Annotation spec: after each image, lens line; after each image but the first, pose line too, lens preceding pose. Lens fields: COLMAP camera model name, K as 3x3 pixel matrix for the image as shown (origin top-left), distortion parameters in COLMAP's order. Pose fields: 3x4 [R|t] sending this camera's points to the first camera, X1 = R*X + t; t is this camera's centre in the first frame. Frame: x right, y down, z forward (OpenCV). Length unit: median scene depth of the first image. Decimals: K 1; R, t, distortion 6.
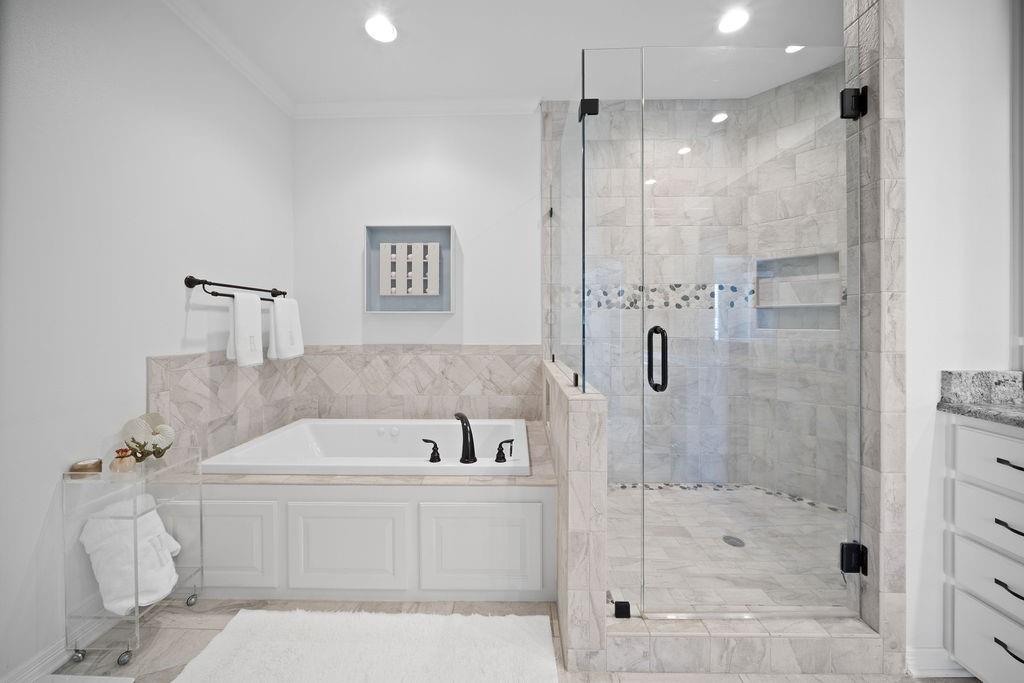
lens RADIAL K [[366.2, 0, 509.4], [0, 366.2, 325.5], [0, 0, 1]] dist [-0.000242, -0.001516]
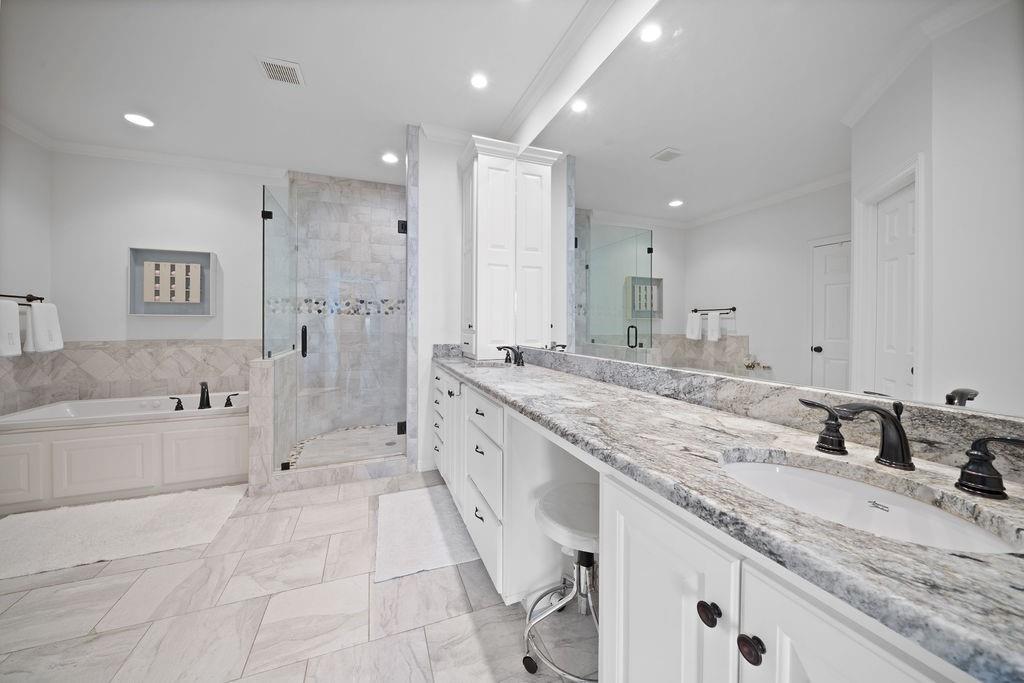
lens RADIAL K [[366.2, 0, 509.4], [0, 366.2, 325.5], [0, 0, 1]] dist [-0.000242, -0.001516]
pose [[0.924987, 0.000497, 0.379997, 0.351095], [-0.000638, 1.000000, 0.000244, -0.000070], [-0.379997, -0.000468, 0.924988, -0.686165]]
